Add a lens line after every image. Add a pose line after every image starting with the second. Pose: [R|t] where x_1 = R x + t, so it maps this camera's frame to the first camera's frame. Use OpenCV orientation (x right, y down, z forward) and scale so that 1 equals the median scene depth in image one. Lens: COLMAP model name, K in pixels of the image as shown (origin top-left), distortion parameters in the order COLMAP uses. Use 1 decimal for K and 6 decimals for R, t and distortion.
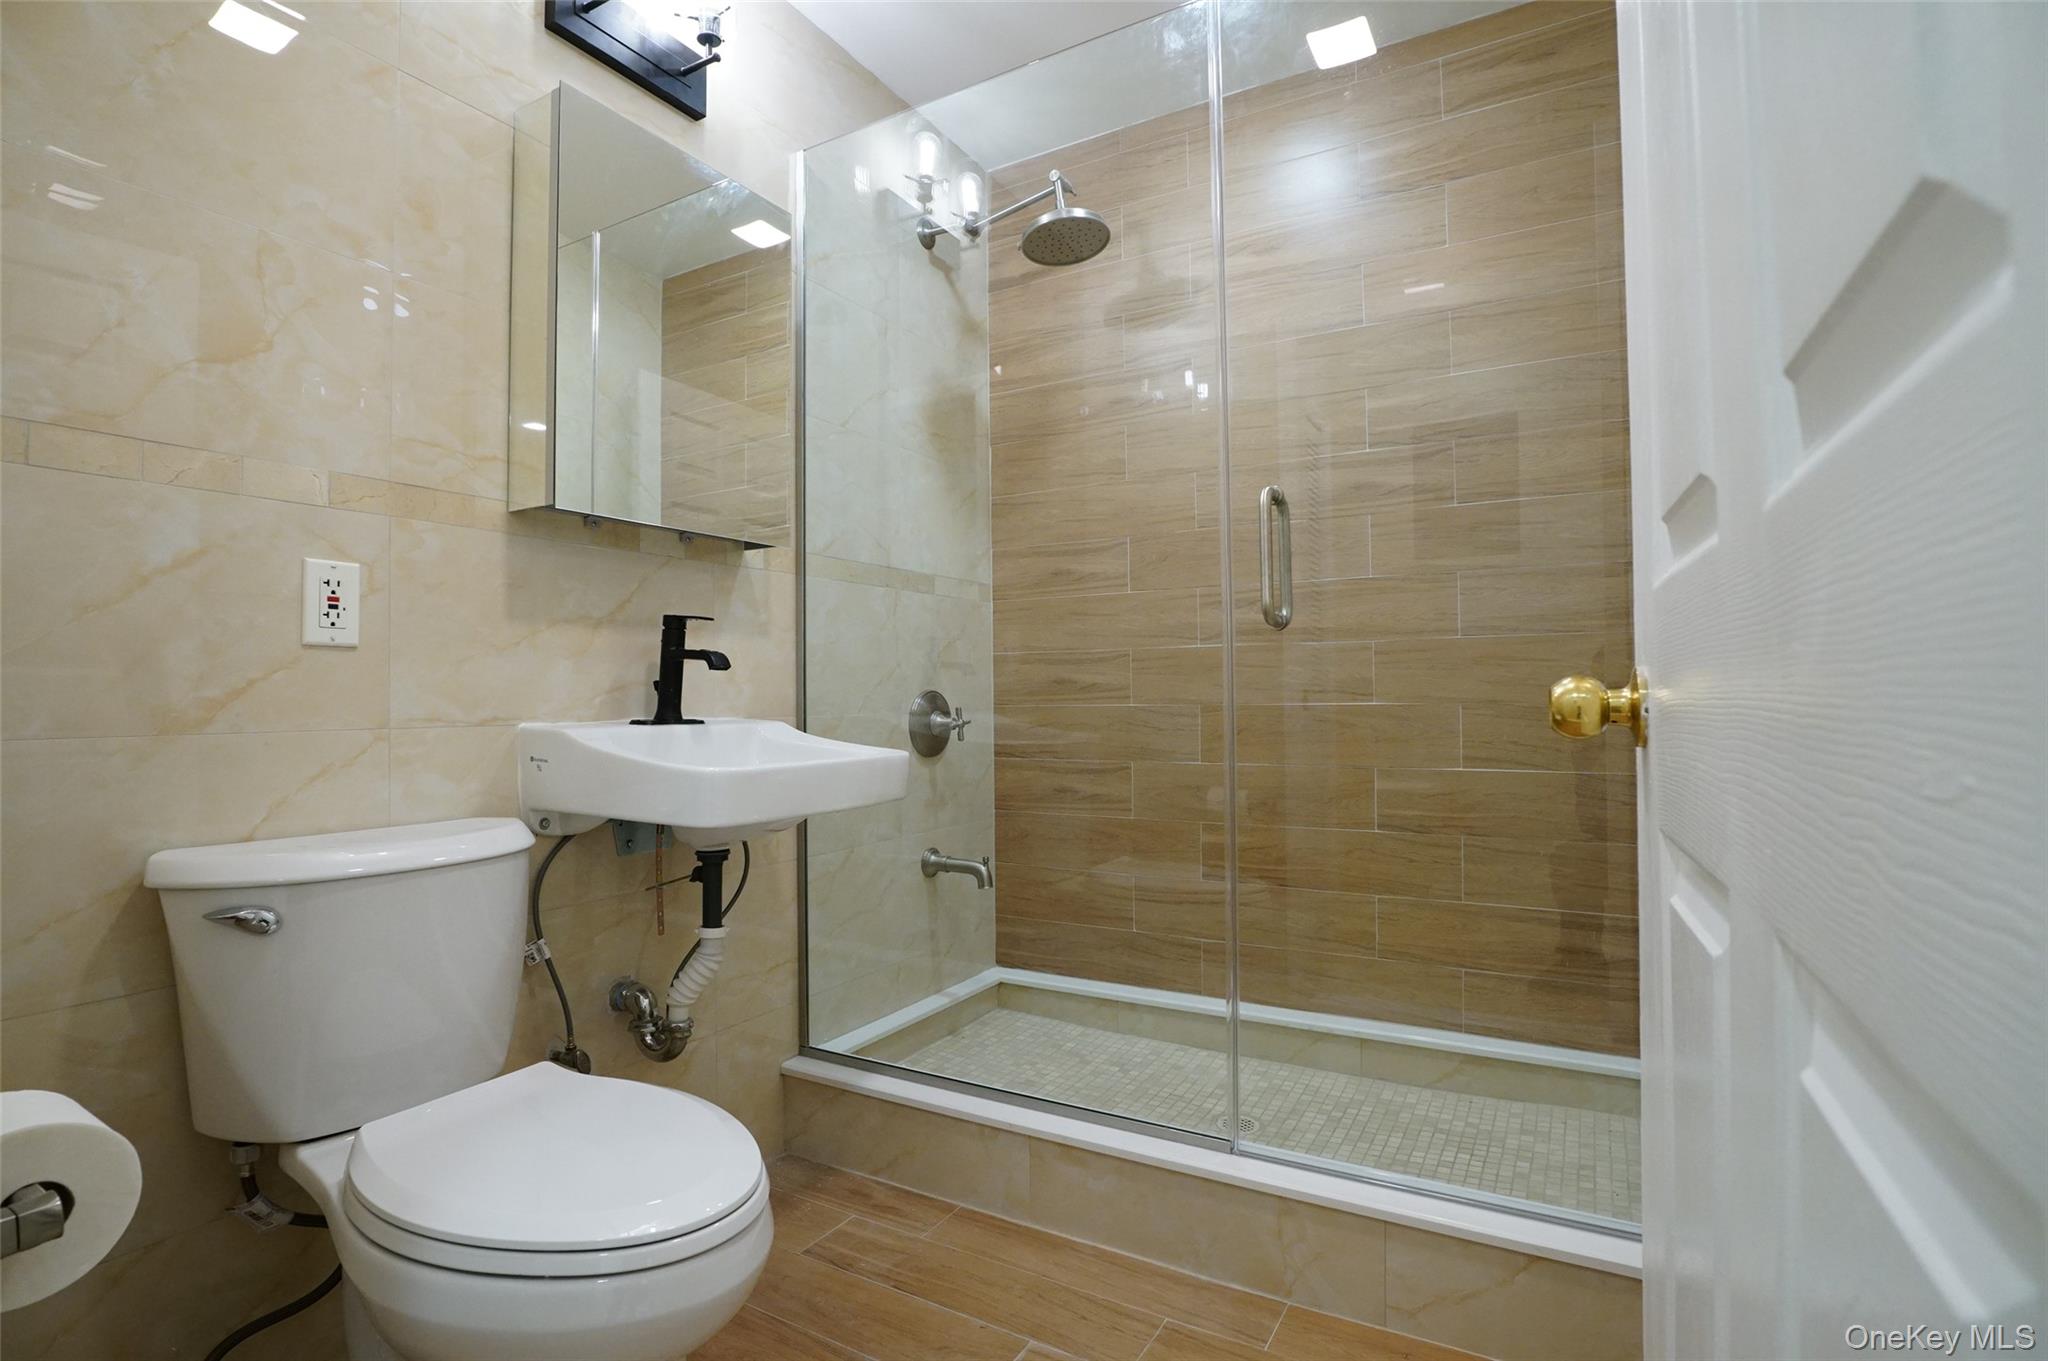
lens RADIAL K [[989.9, 0, 1015.4], [0, 989.9, 683.5], [0, 0, 1]] dist [-0.045254, 0.011202]
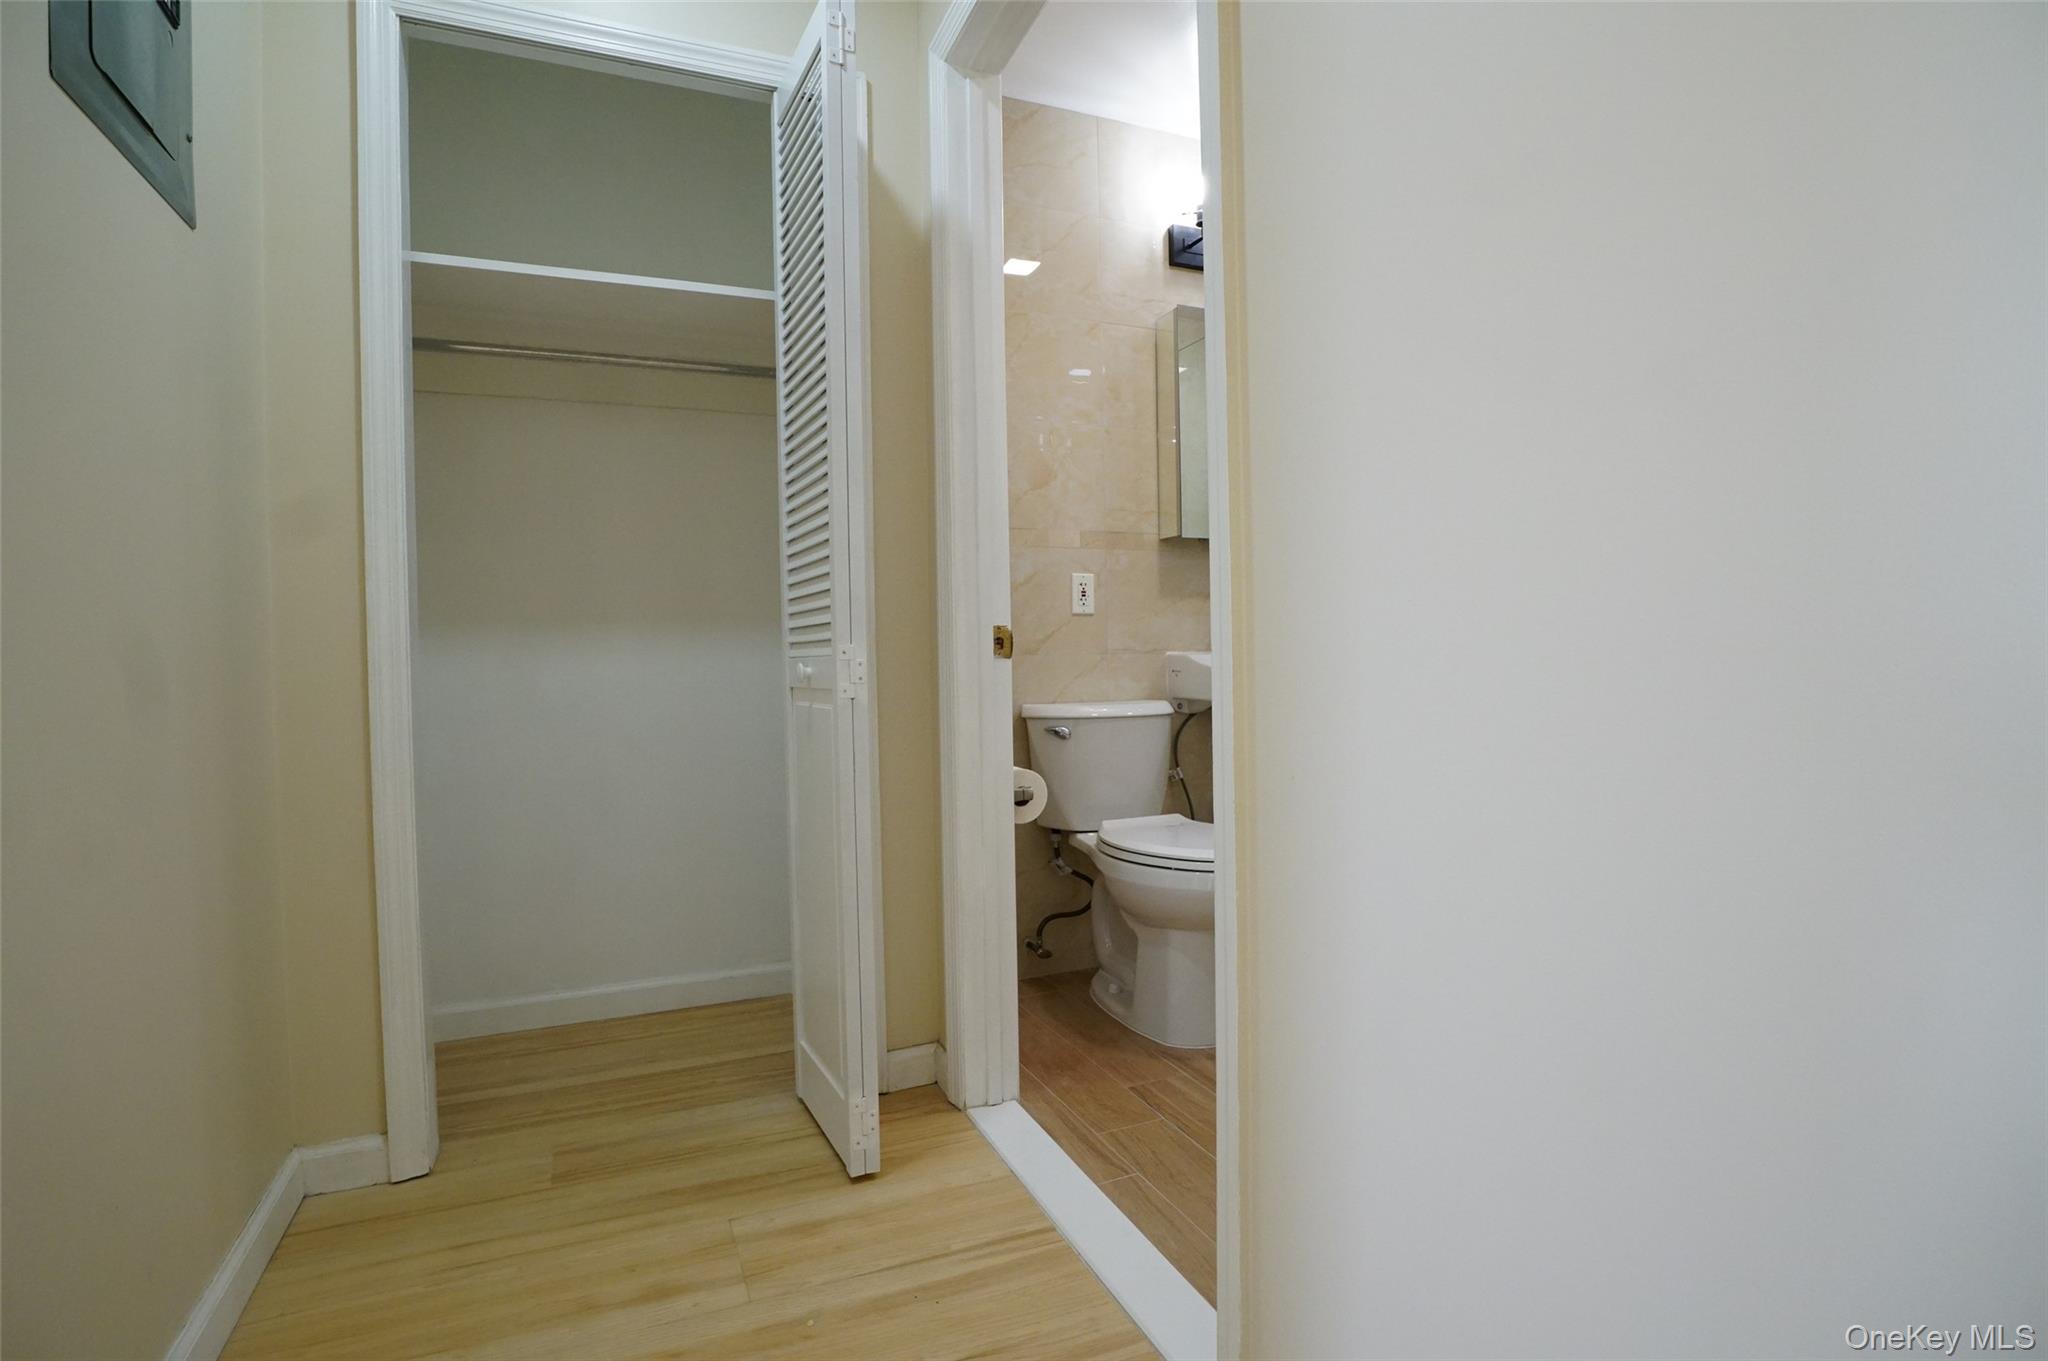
lens RADIAL K [[989.9, 0, 1015.4], [0, 989.9, 683.5], [0, 0, 1]] dist [-0.045254, 0.011202]
pose [[0.803905, 0.003726, -0.594747, 0.422460], [0.019788, 0.999259, 0.033006, 0.035139], [0.594429, -0.038303, 0.803235, -0.760084]]
